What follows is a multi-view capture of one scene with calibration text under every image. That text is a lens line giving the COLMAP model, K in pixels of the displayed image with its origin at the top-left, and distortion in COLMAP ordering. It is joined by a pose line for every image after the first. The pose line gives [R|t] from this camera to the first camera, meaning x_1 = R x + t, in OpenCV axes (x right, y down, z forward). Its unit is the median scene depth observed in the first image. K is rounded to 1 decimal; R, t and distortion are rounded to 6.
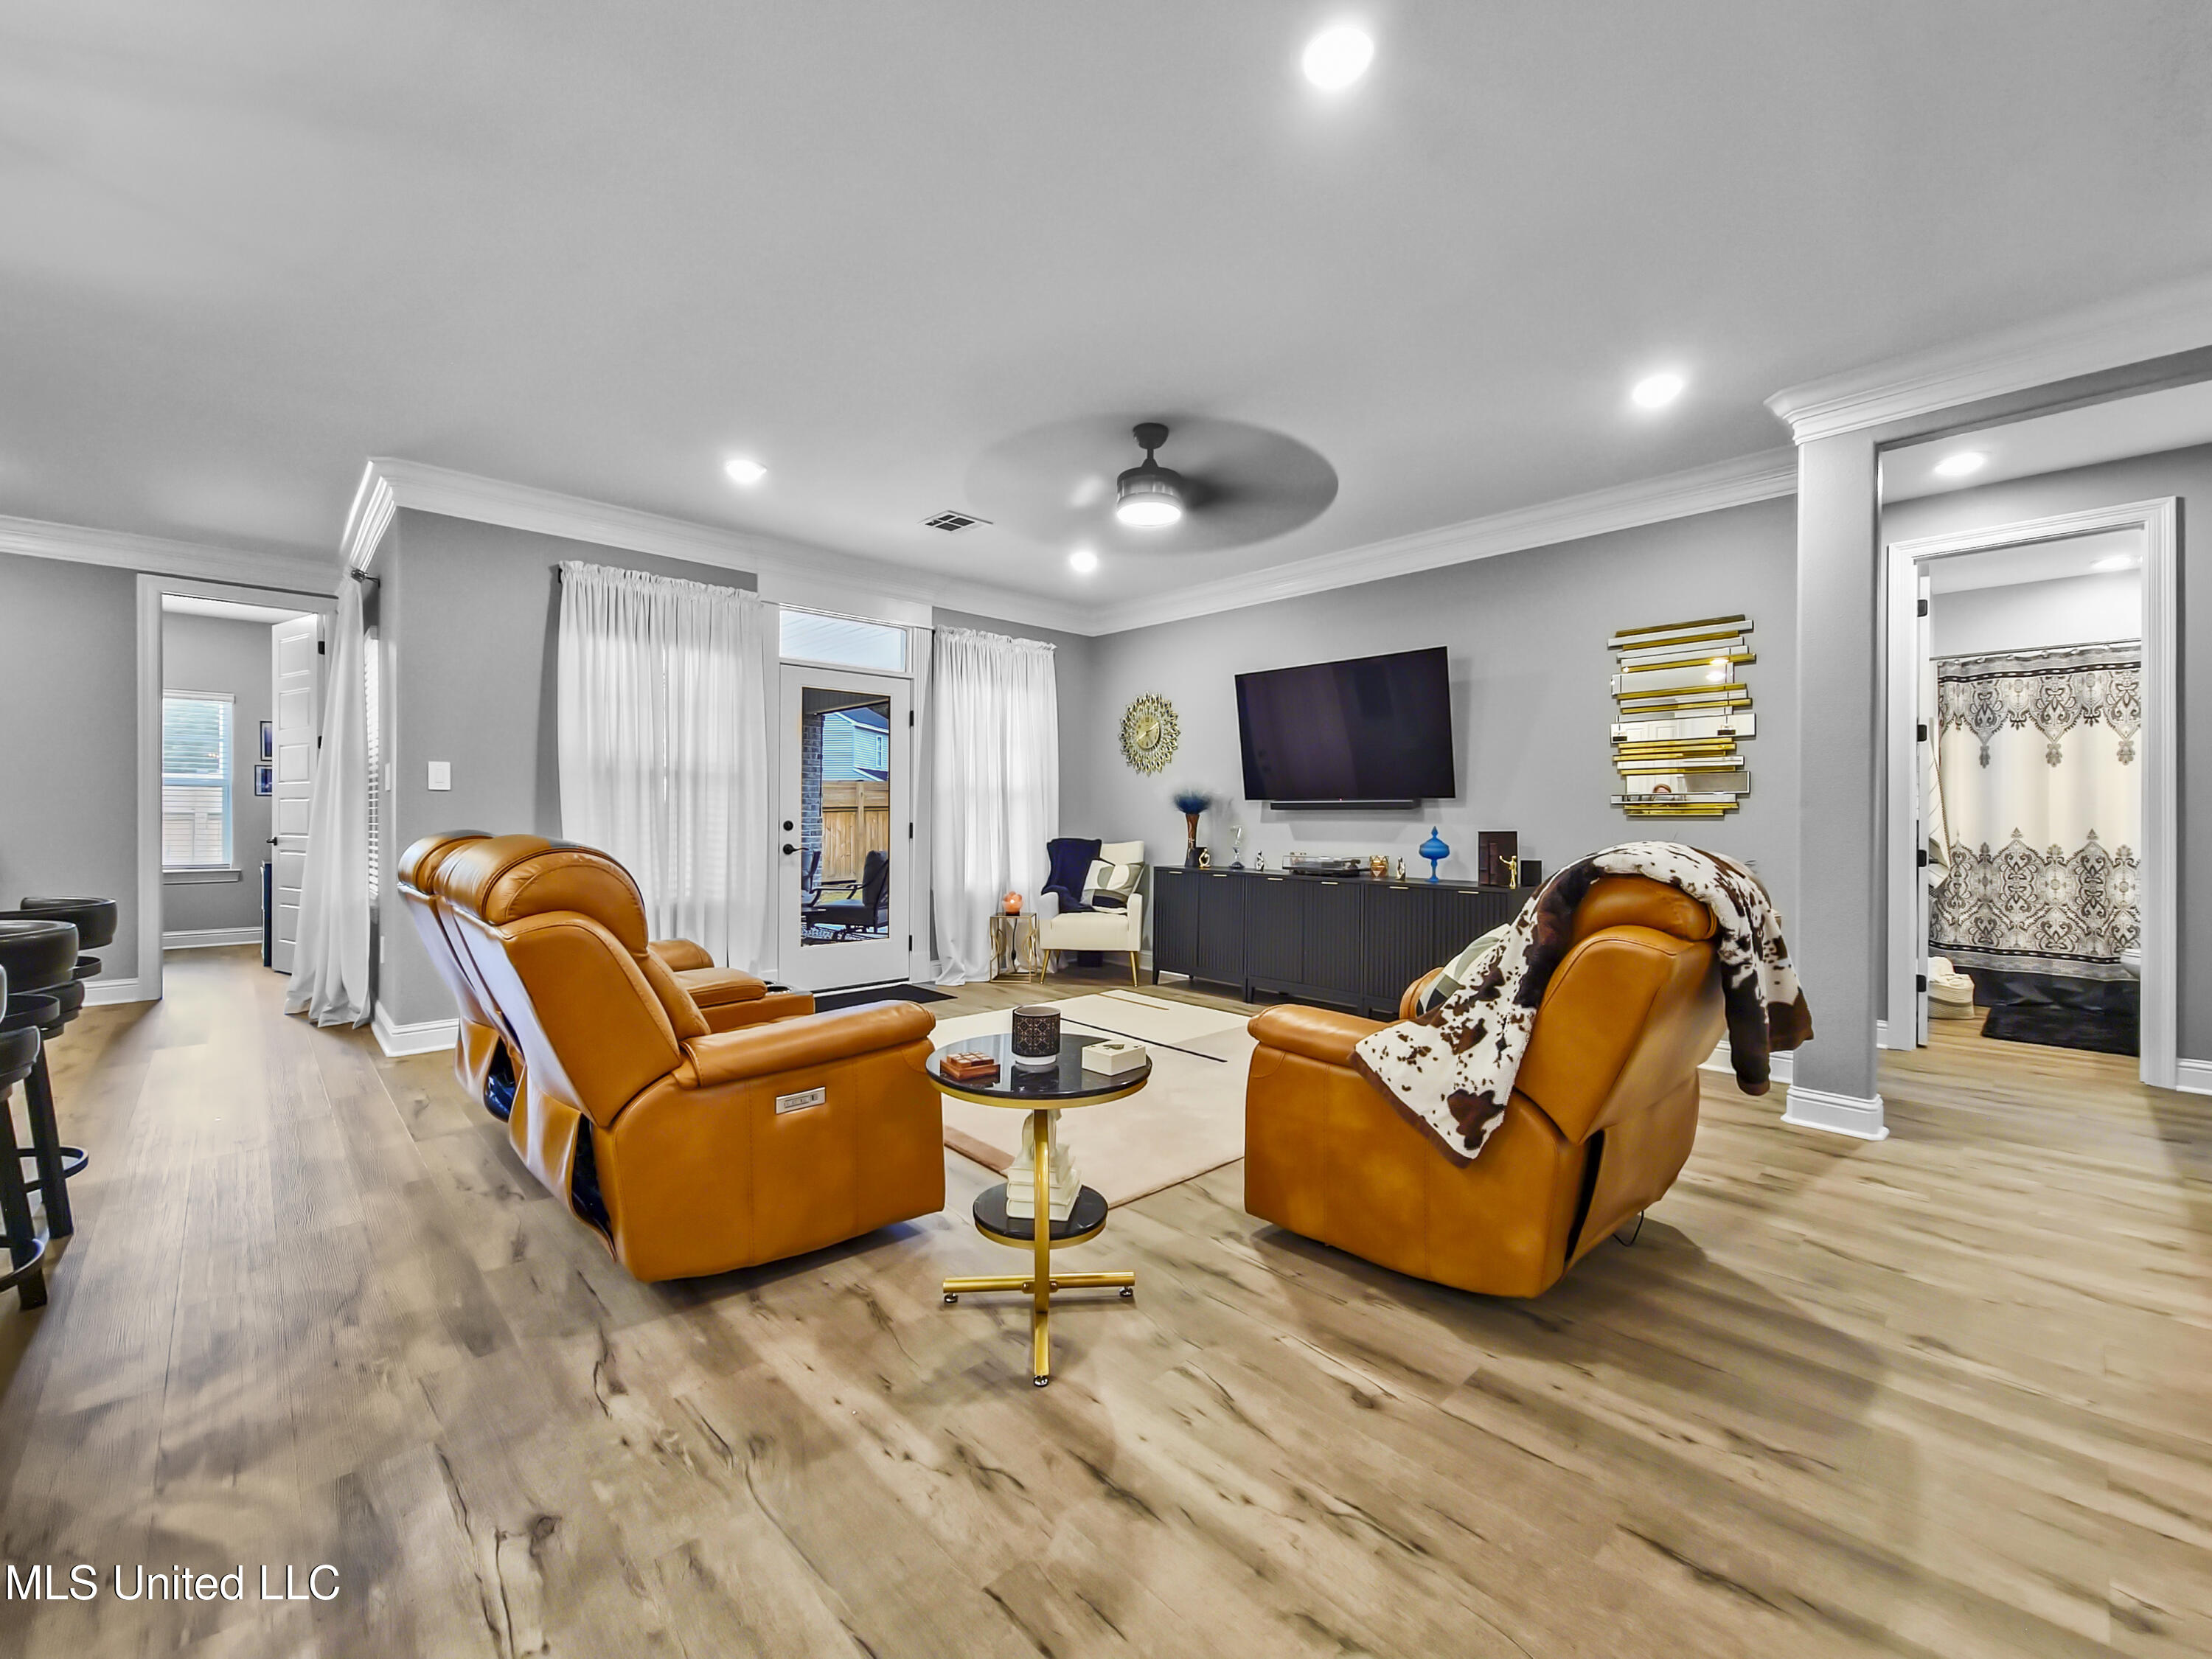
lens RADIAL K [[908.4, 0, 1108.3], [0, 908.4, 812.3], [0, 0, 1]] dist [-0.001860, 0.000137]
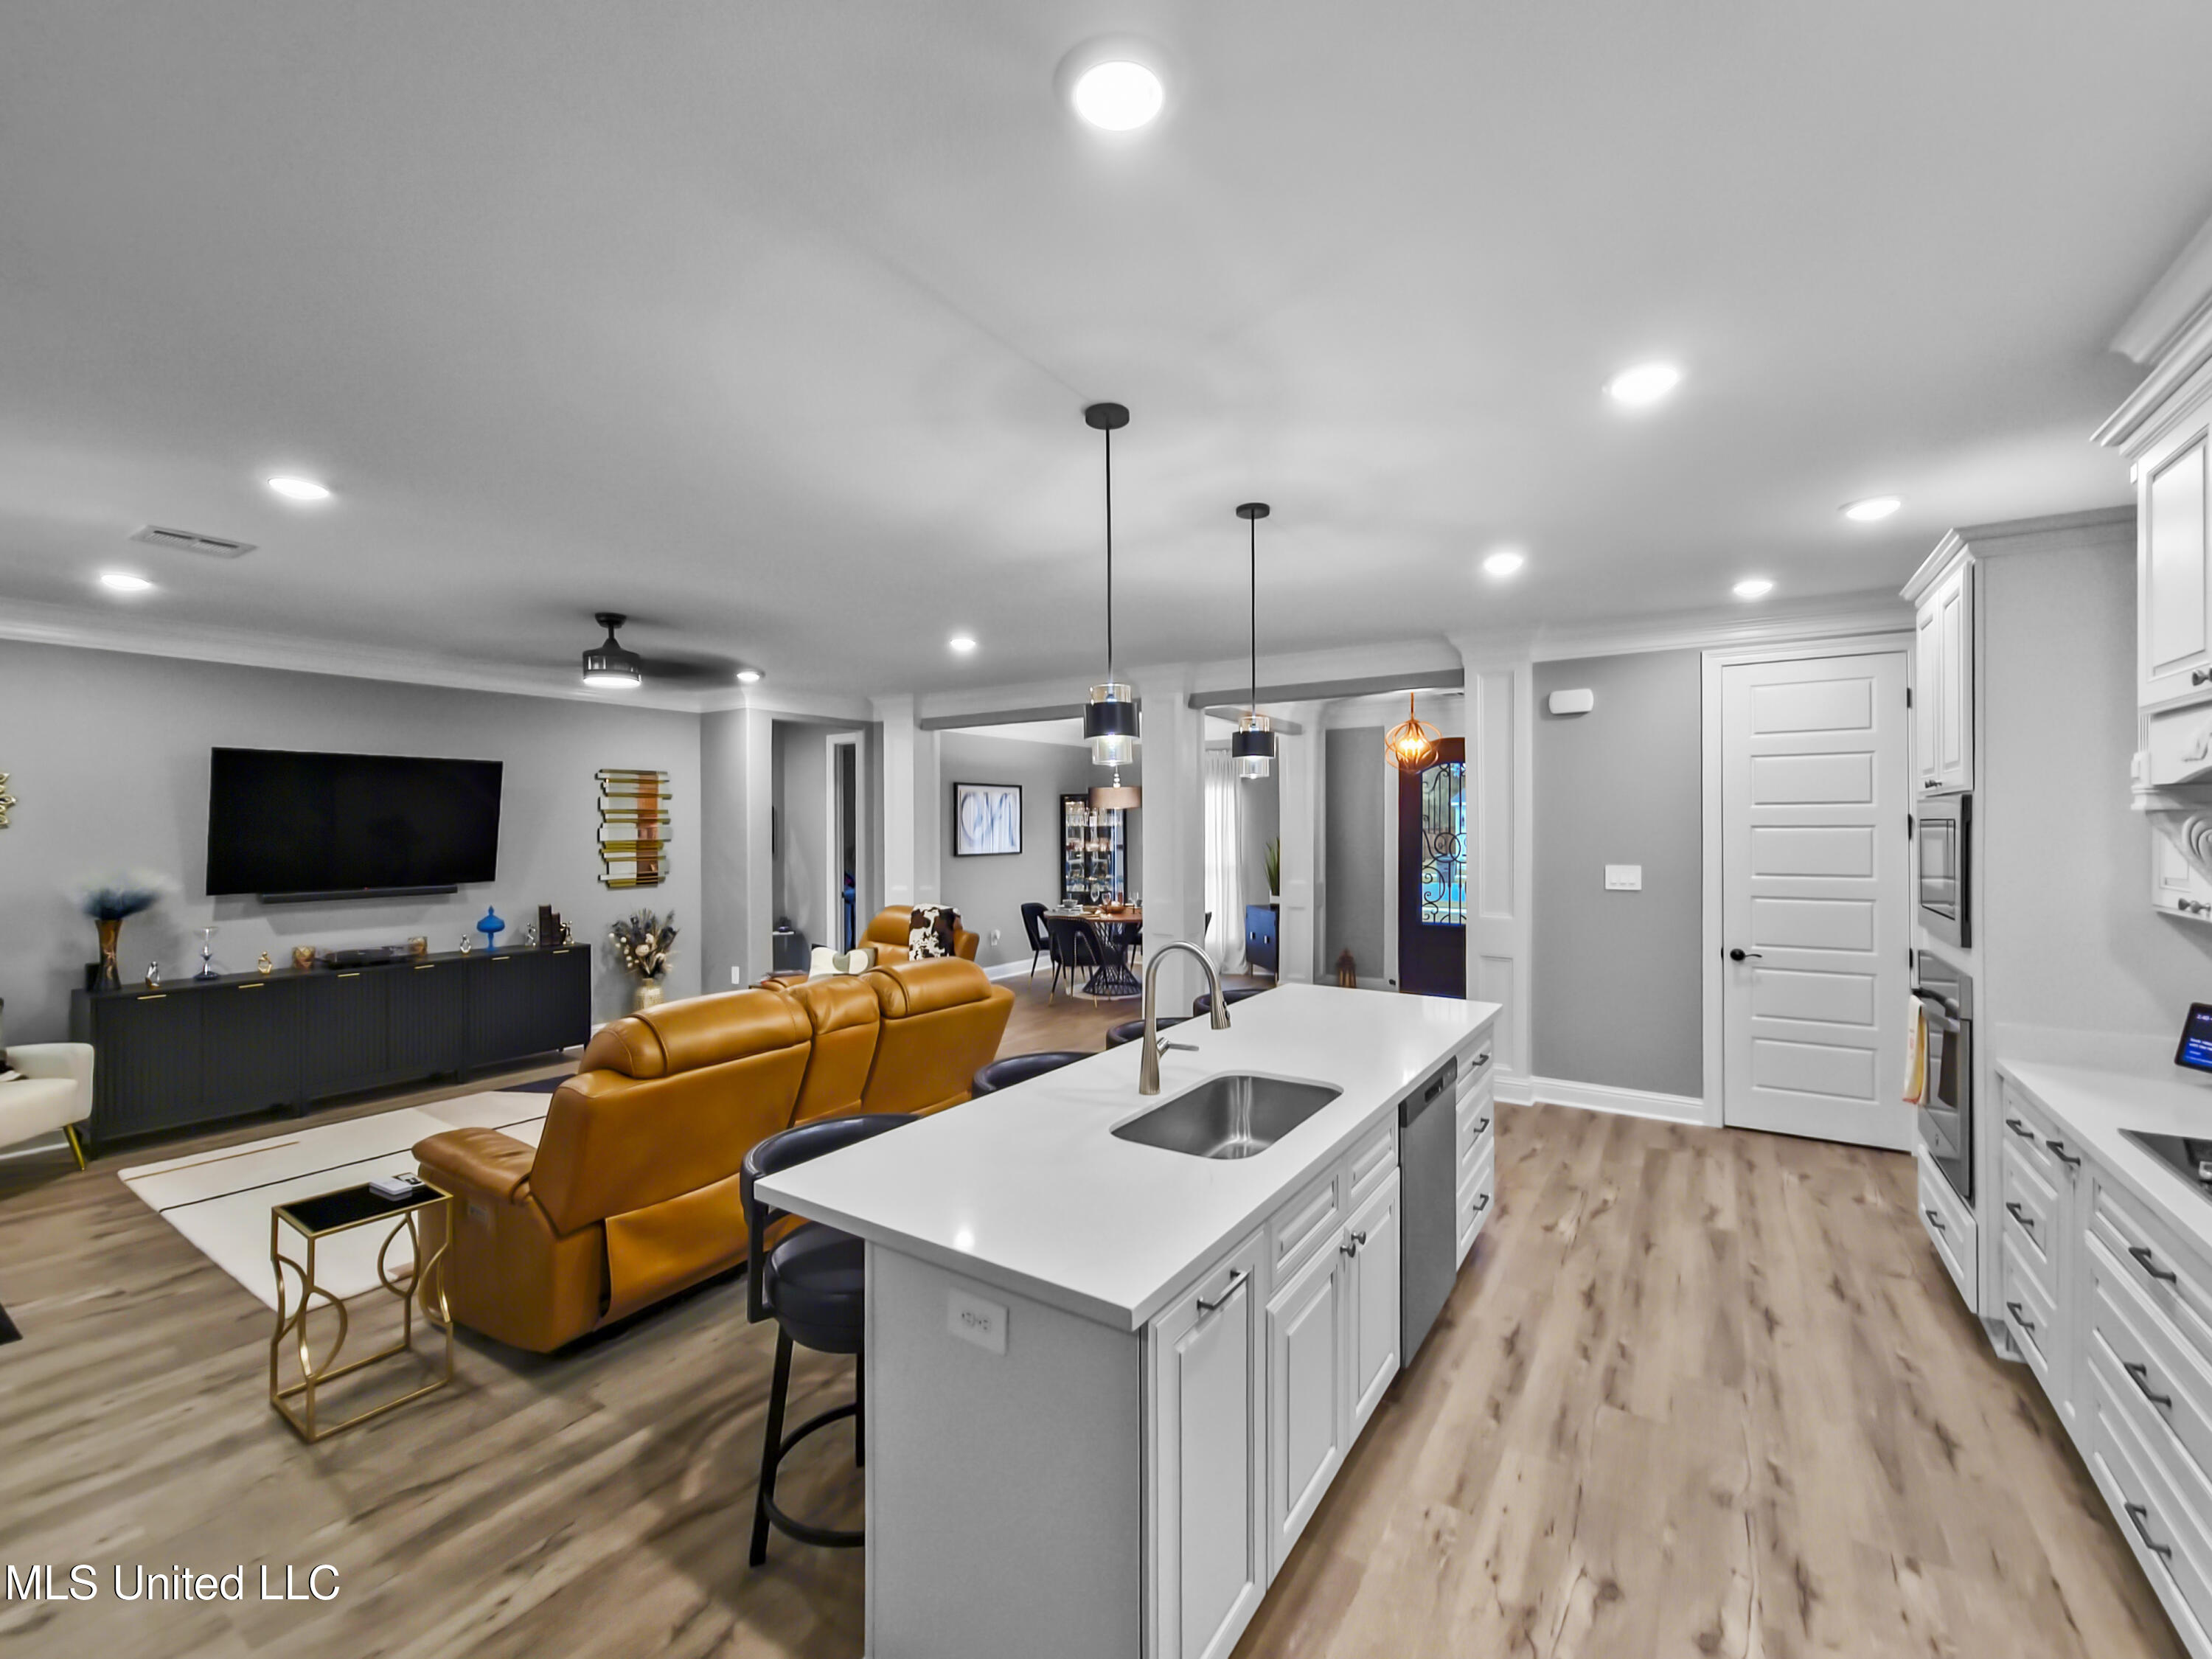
lens RADIAL K [[921.1, 0, 1106.0], [0, 921.1, 829.5], [0, 0, 1]] dist [0.001874, -0.000644]
pose [[-0.227563, -0.013838, 0.973665, -0.960856], [-0.005175, 0.999902, 0.013001, -0.099837], [-0.973750, -0.002080, -0.227613, 0.429337]]
